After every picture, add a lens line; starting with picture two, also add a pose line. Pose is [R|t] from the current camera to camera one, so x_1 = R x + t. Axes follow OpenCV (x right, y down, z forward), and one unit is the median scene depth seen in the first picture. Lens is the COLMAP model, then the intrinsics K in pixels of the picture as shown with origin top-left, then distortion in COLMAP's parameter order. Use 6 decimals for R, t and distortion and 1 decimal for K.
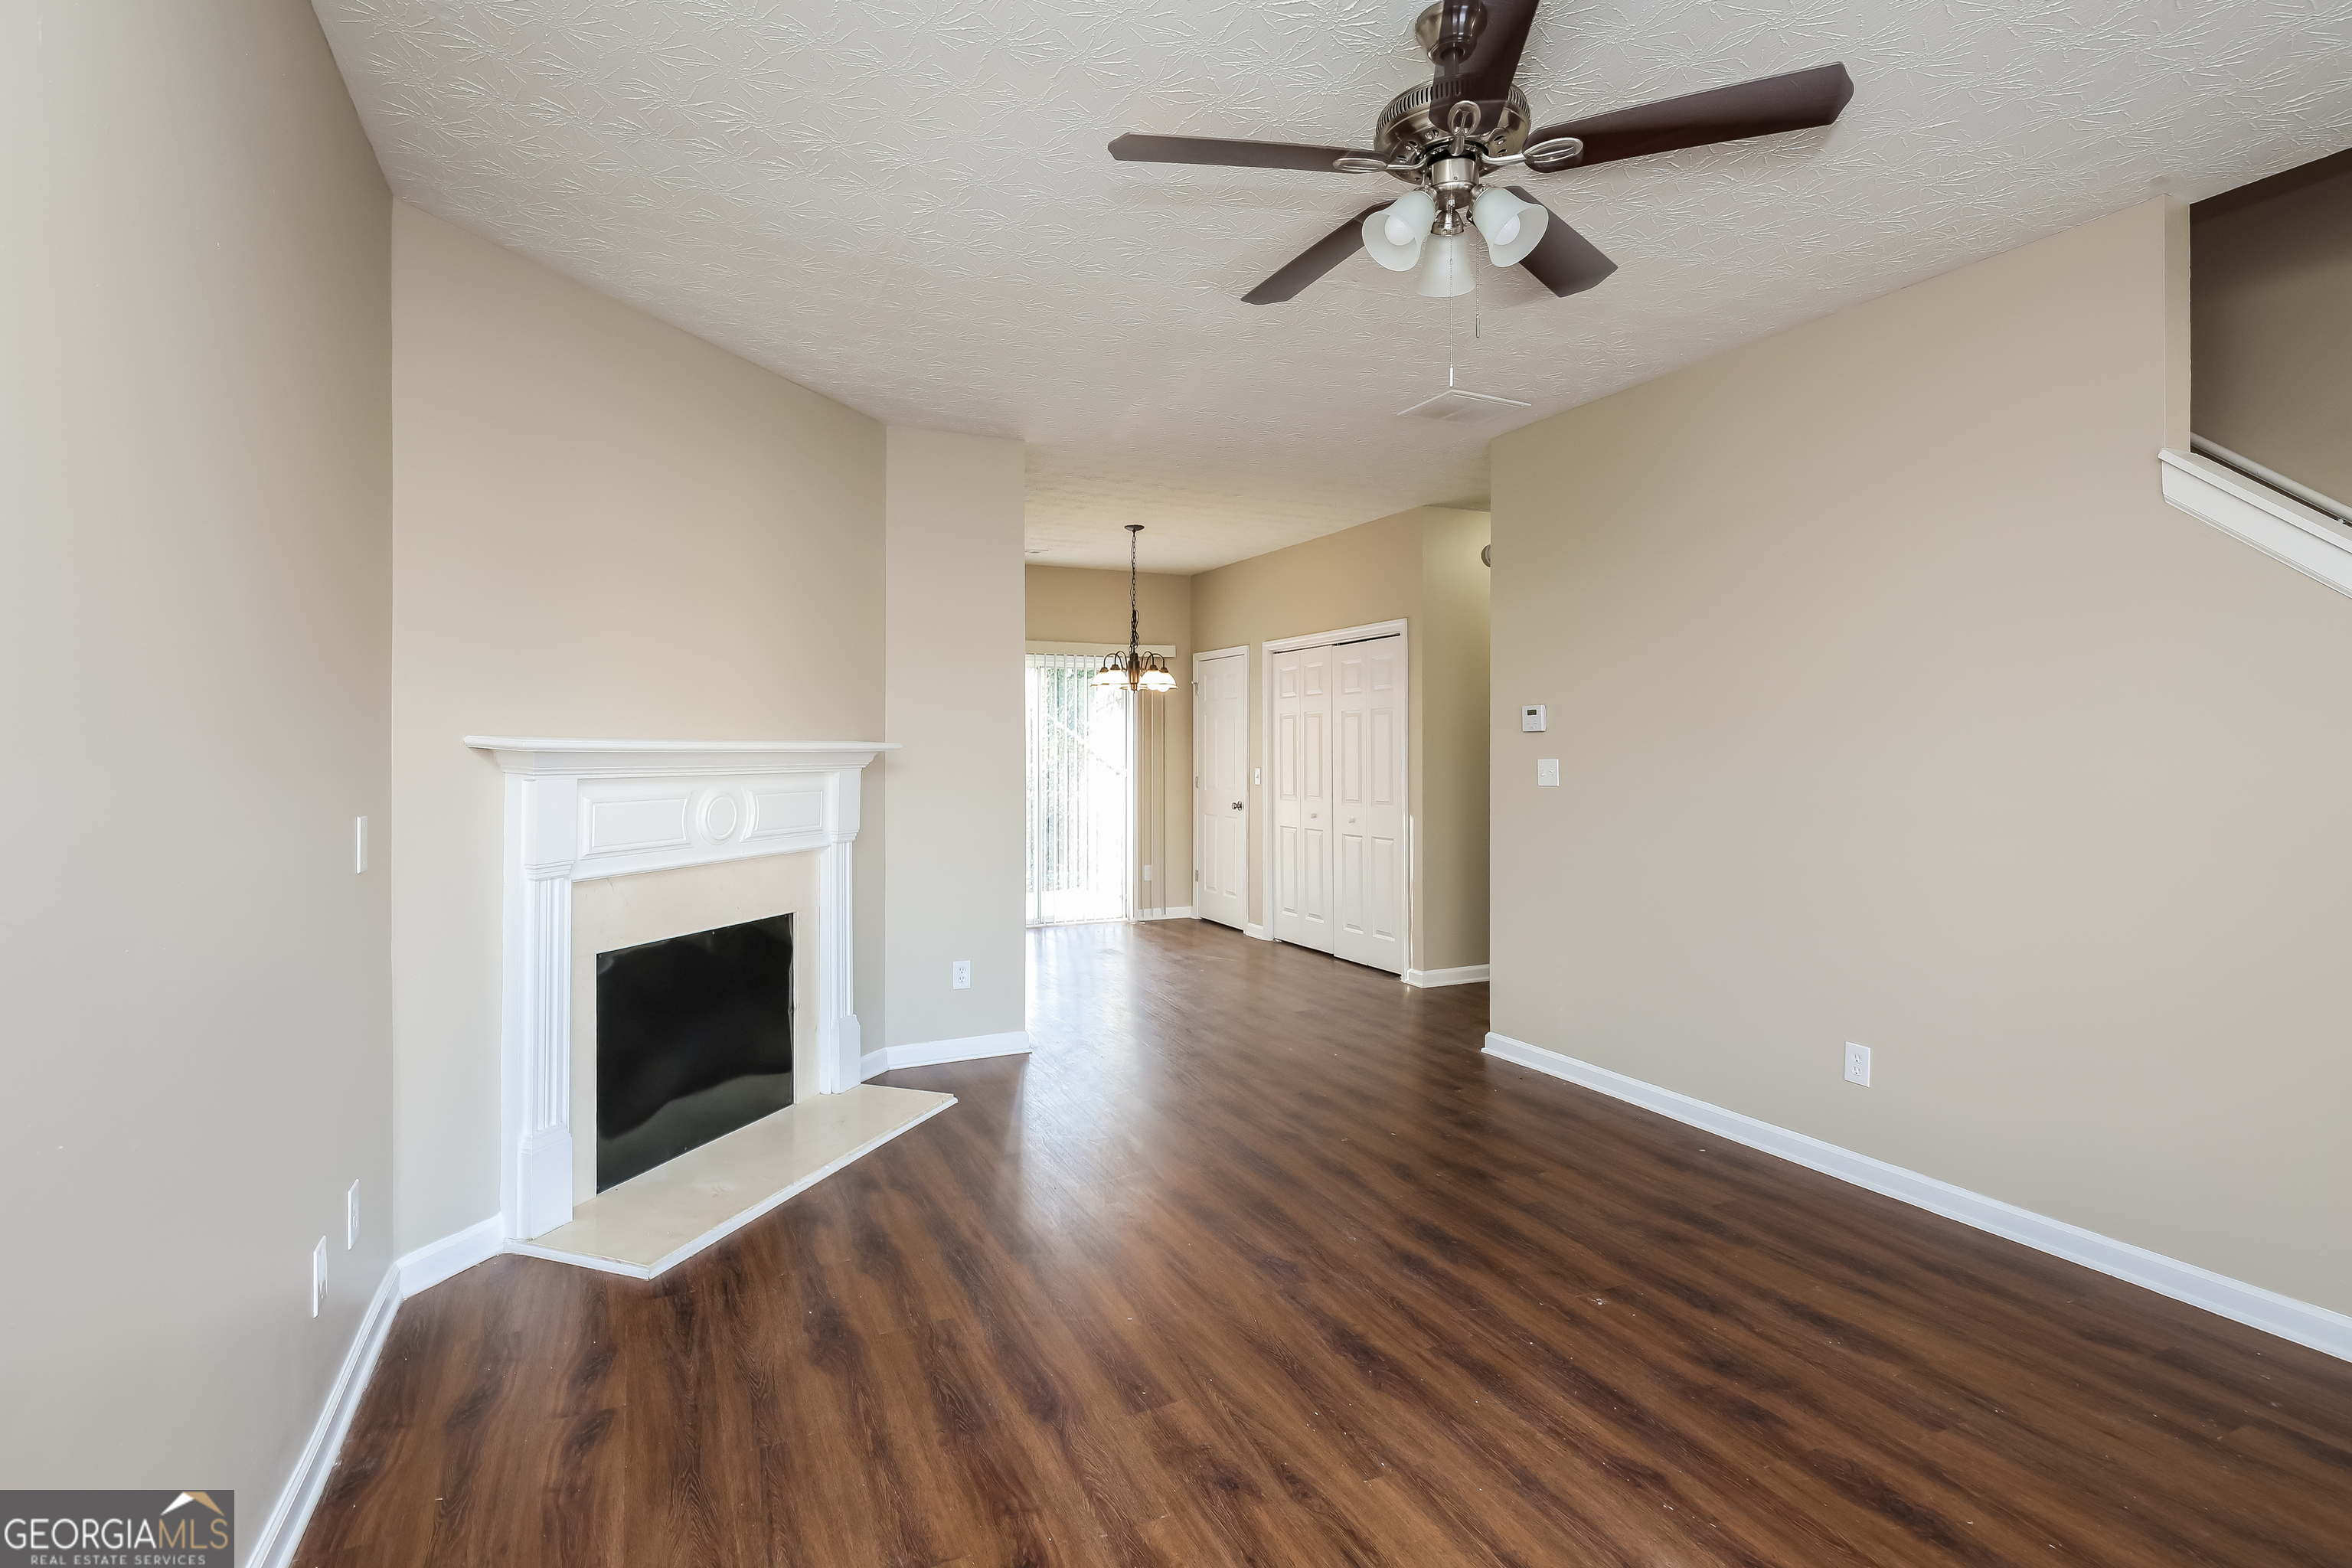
lens RADIAL K [[1154.1, 0, 1177.9], [0, 1154.1, 743.1], [0, 0, 1]] dist [-0.000646, -0.000328]
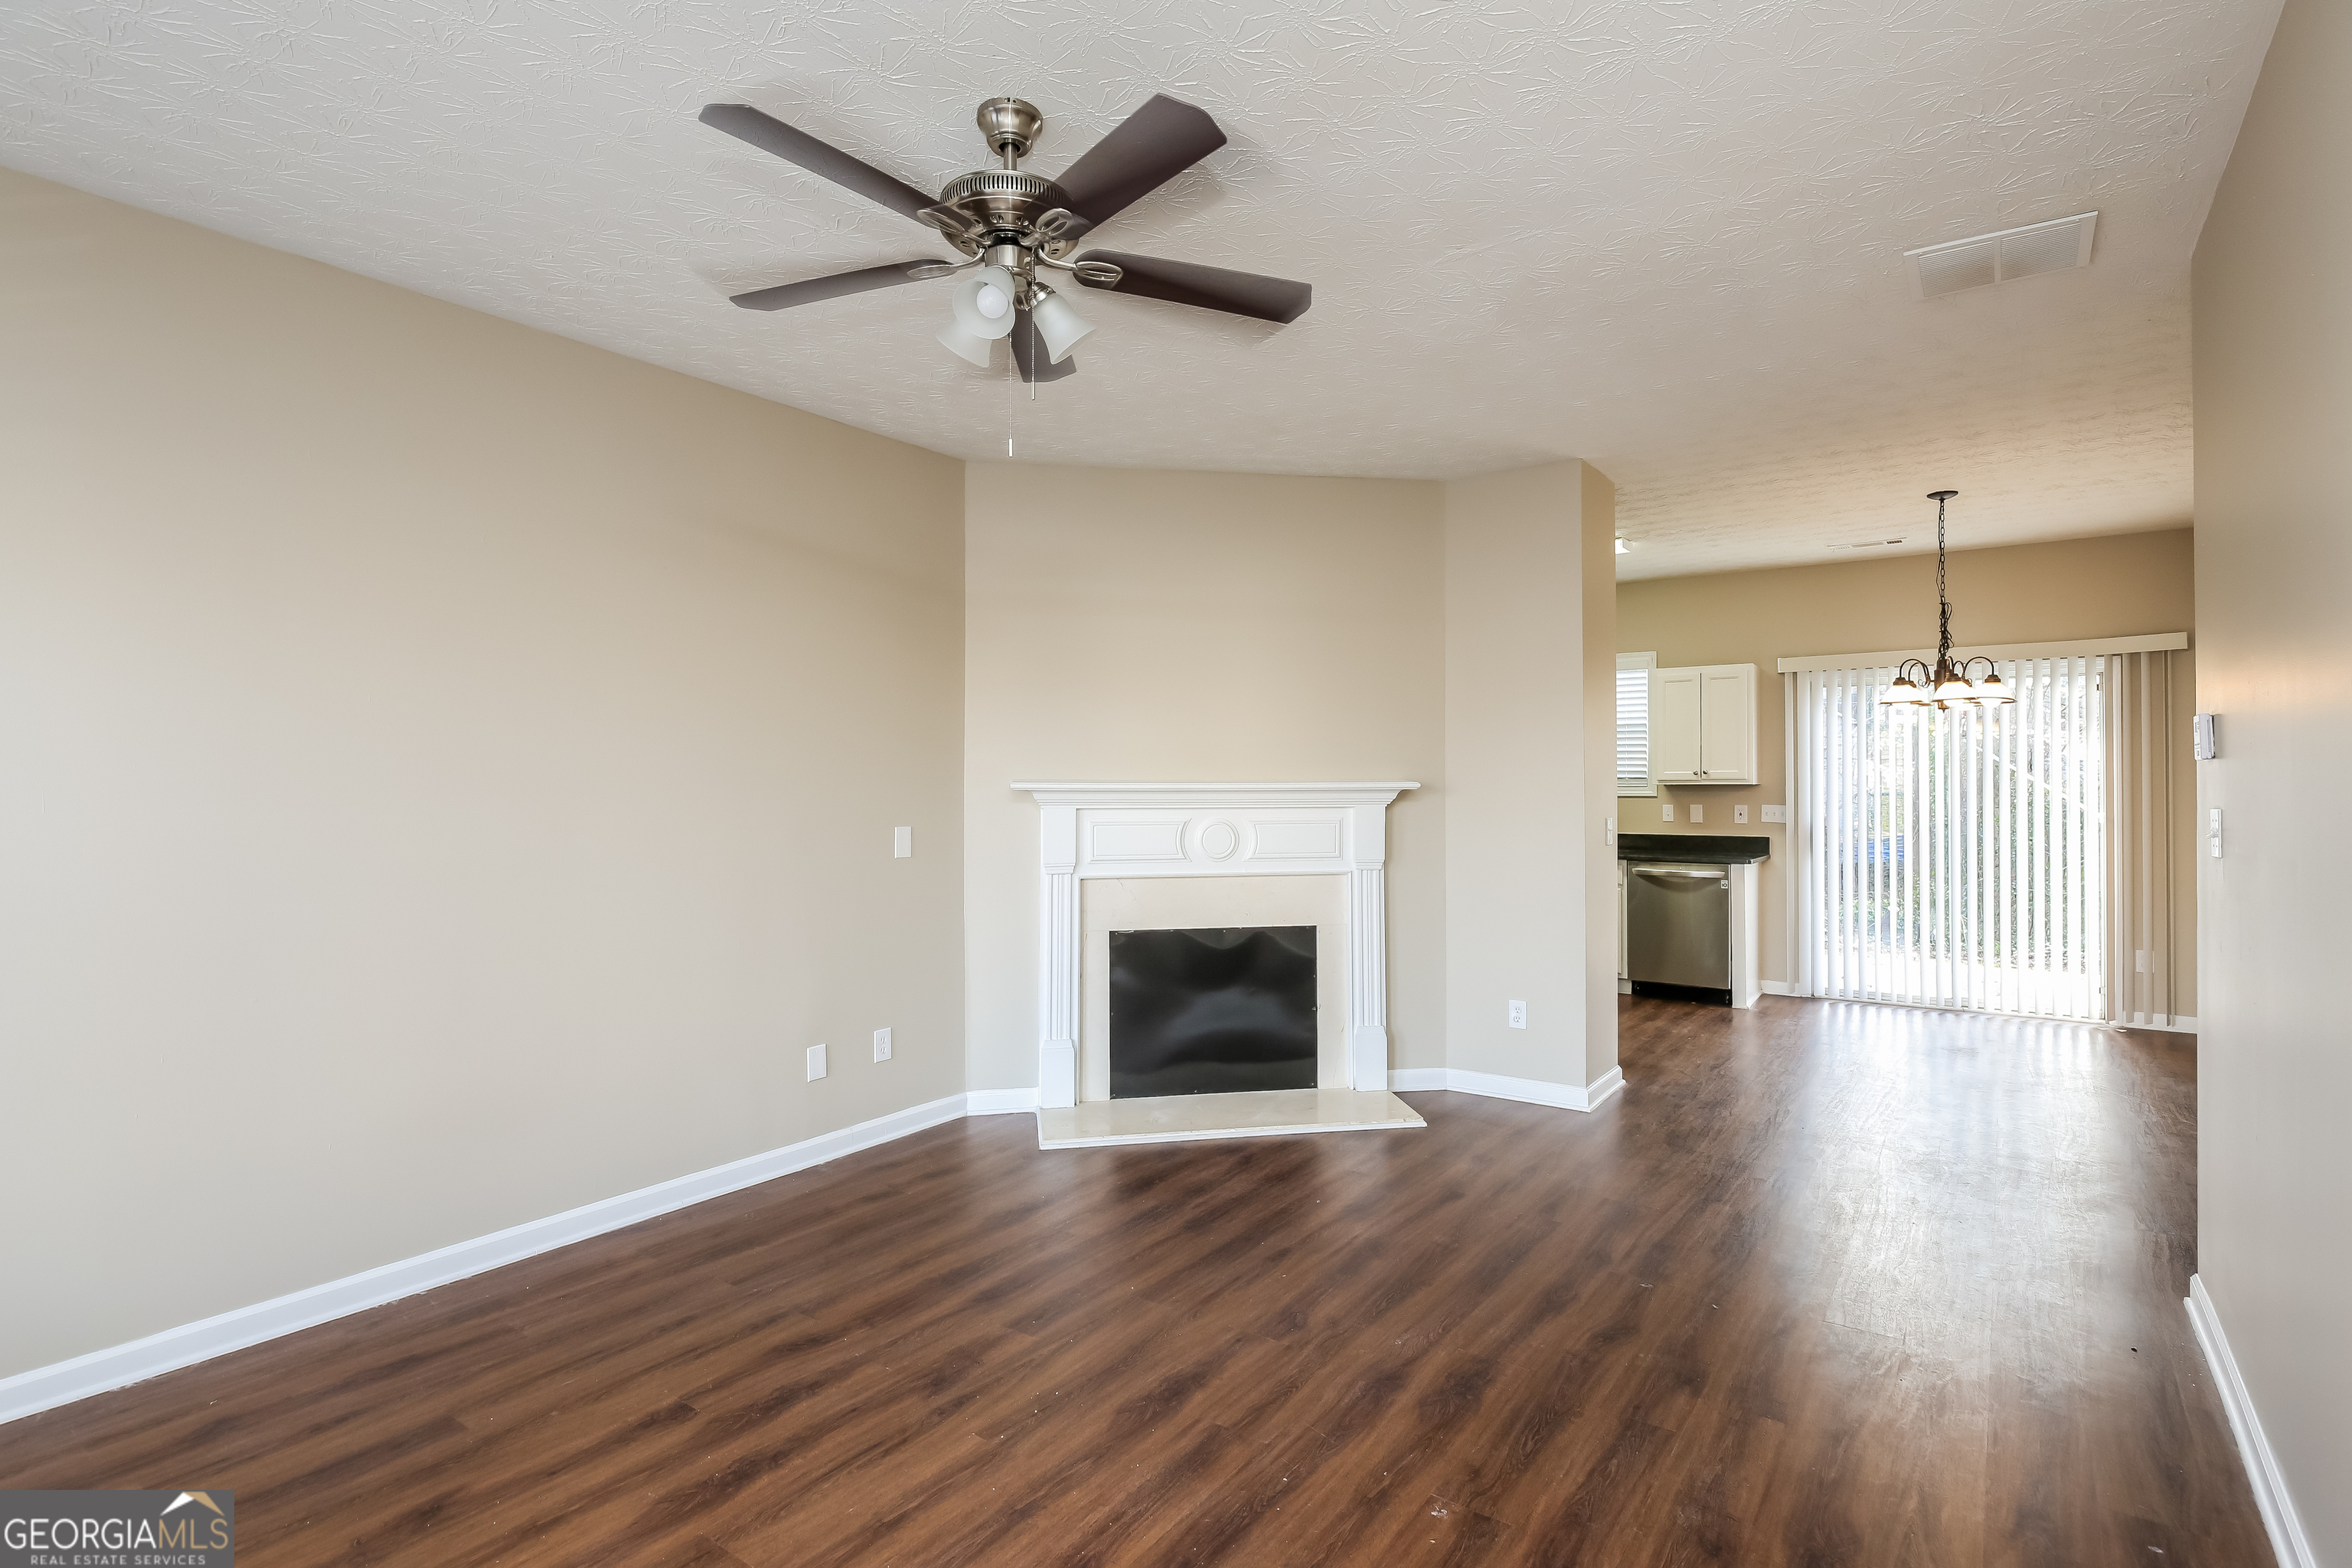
lens RADIAL K [[1154.1, 0, 1179.4], [0, 1154.1, 775.4], [0, 0, 1]] dist [-0.010976, -0.000453]
pose [[0.474590, -0.004370, -0.880196, 0.918055], [0.006568, 0.999977, -0.001423, -0.008850], [0.880183, -0.005106, 0.474608, 0.463440]]
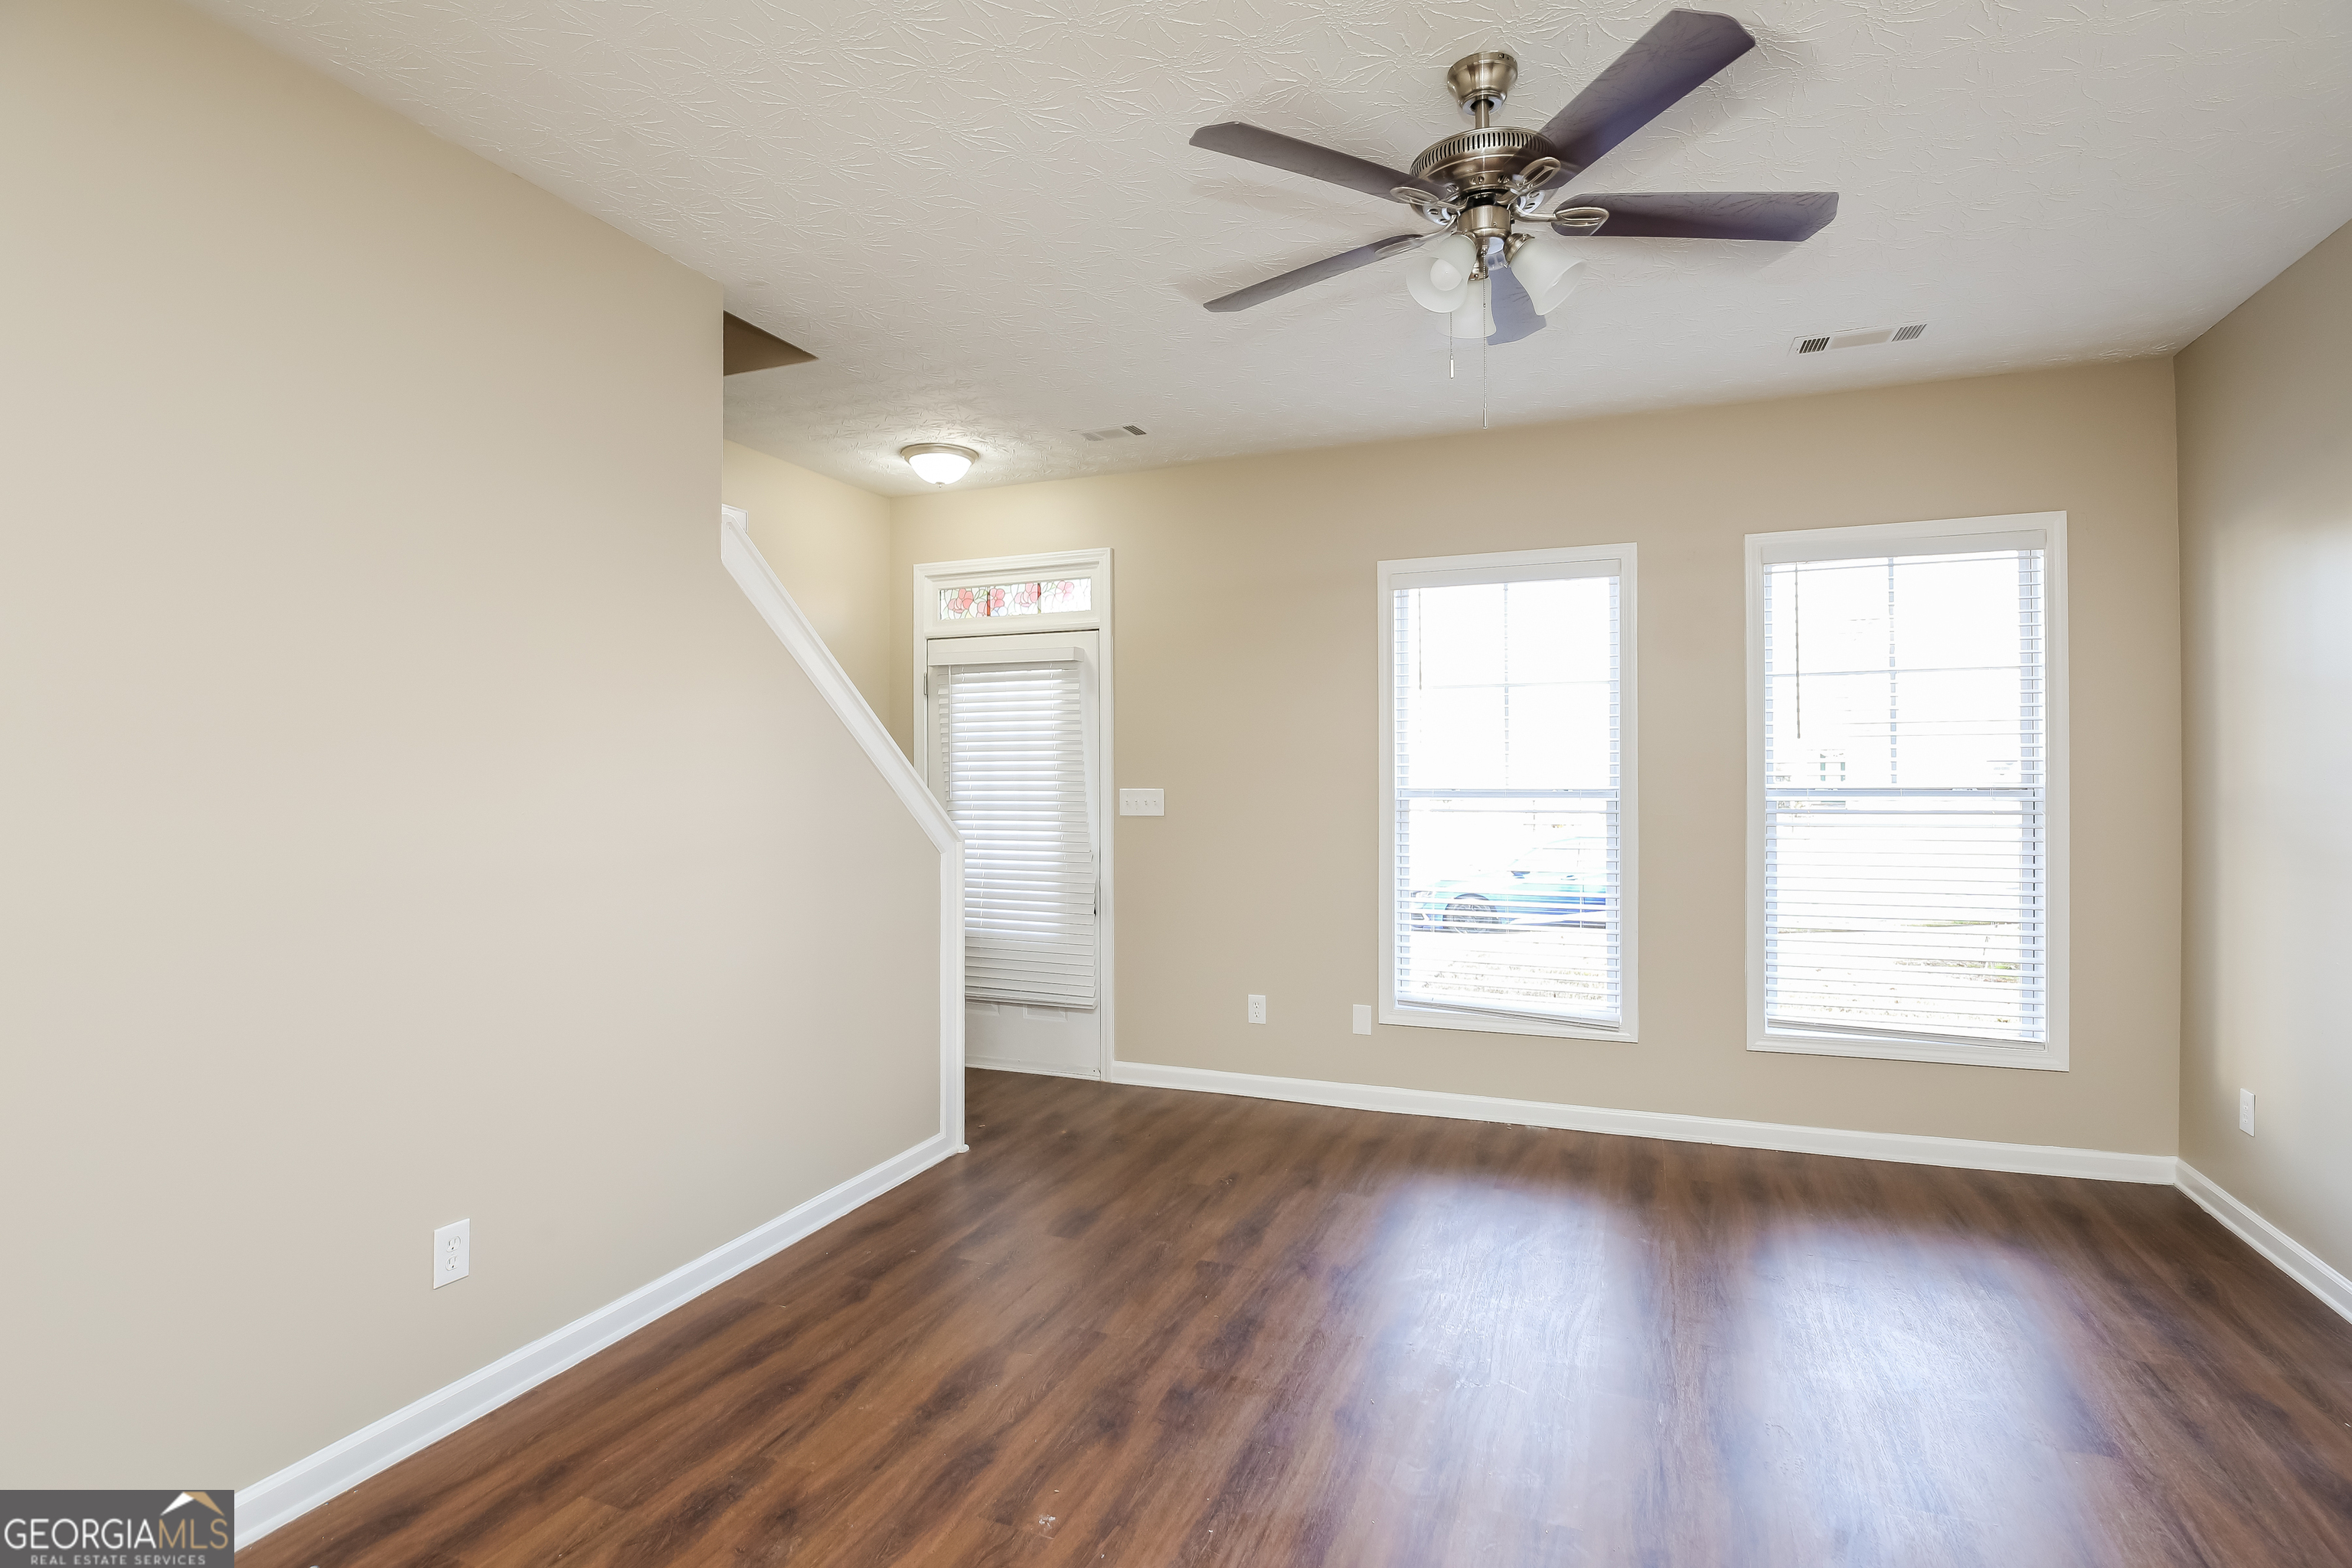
lens RADIAL K [[1154.1, 0, 1179.4], [0, 1154.1, 775.4], [0, 0, 1]] dist [-0.010976, -0.000453]
pose [[-0.681368, 0.002532, 0.731937, -0.229399], [-0.001547, 0.999987, -0.004900, 0.003931], [-0.731940, -0.004471, -0.681355, 1.382715]]
